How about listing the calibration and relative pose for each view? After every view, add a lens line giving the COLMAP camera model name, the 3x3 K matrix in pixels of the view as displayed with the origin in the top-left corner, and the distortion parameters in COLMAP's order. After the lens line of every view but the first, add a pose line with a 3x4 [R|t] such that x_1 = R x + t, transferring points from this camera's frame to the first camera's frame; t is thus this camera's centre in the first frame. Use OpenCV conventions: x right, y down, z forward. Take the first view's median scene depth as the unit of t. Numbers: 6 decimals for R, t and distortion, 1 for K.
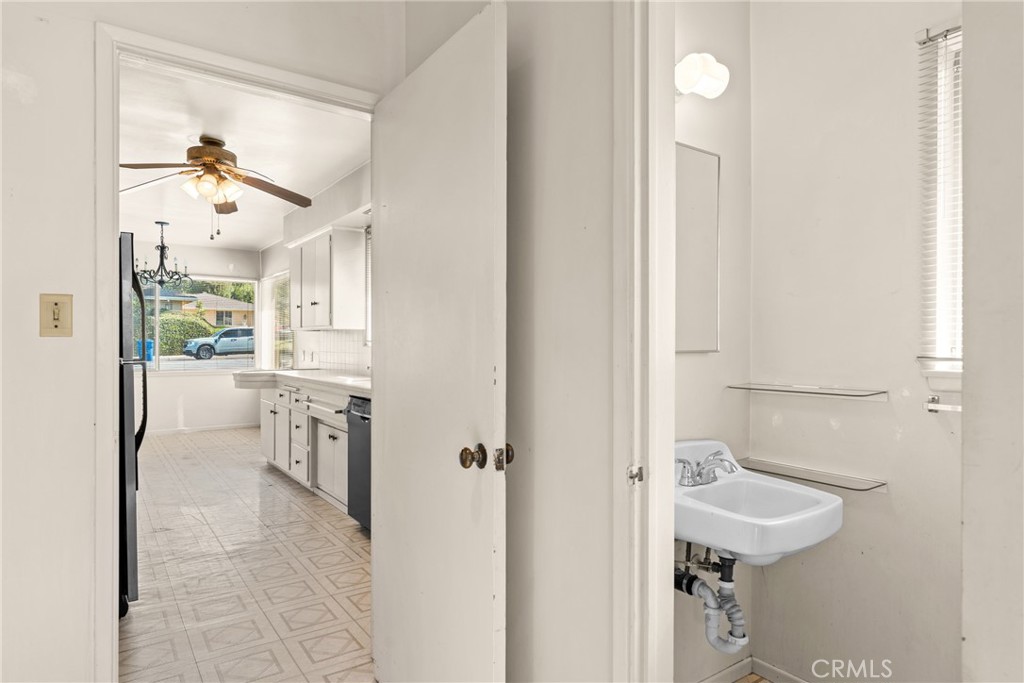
lens RADIAL K [[626.6, 0, 521.0], [0, 626.6, 344.8], [0, 0, 1]] dist [0.014189, -0.004281]
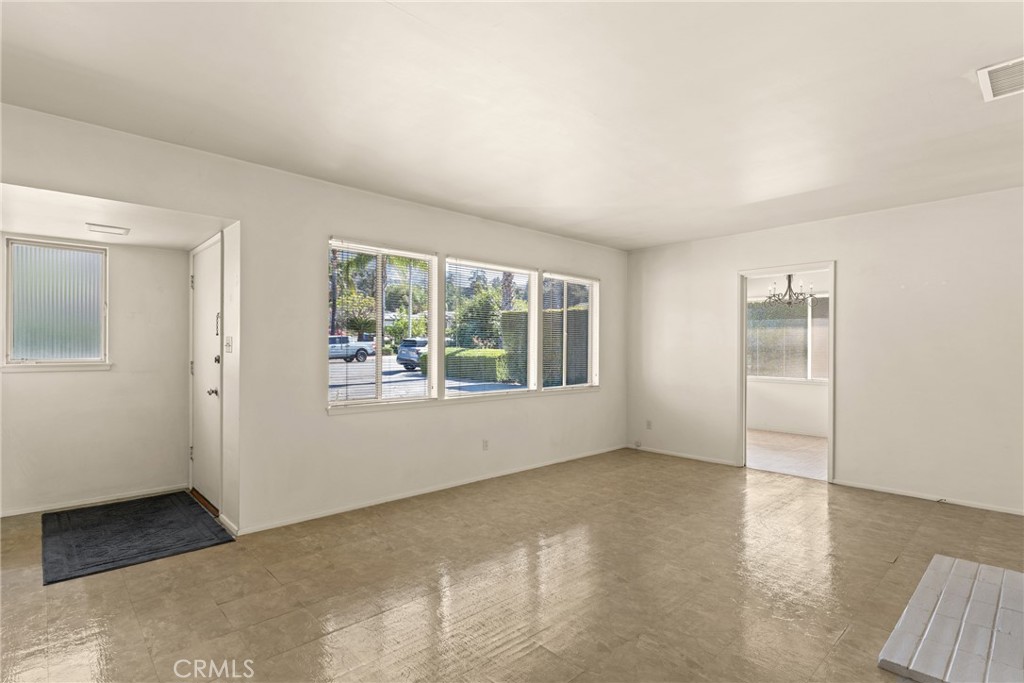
lens RADIAL K [[497.7, 0, 506.3], [0, 497.7, 351.7], [0, 0, 1]] dist [0.006879, -0.000002]
pose [[0.990203, 0.001851, 0.139620, -1.028123], [-0.002366, 0.999991, 0.003527, -0.010794], [-0.139613, -0.003823, 0.990199, 0.150679]]
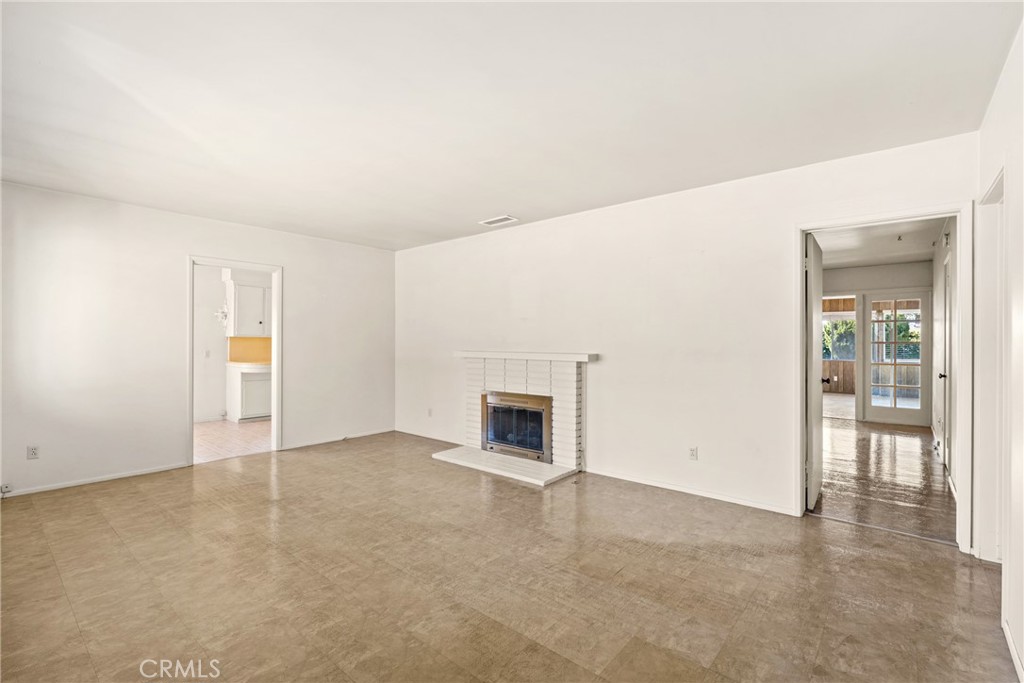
lens RADIAL K [[462.9, 0, 510.4], [0, 462.9, 341.5], [0, 0, 1]] dist [-0.007998, 0.000719]
pose [[-0.257055, -0.004687, 0.966385, -1.277341], [-0.003335, 0.999987, 0.003963, -0.013169], [-0.966391, -0.002204, -0.257067, 0.520250]]
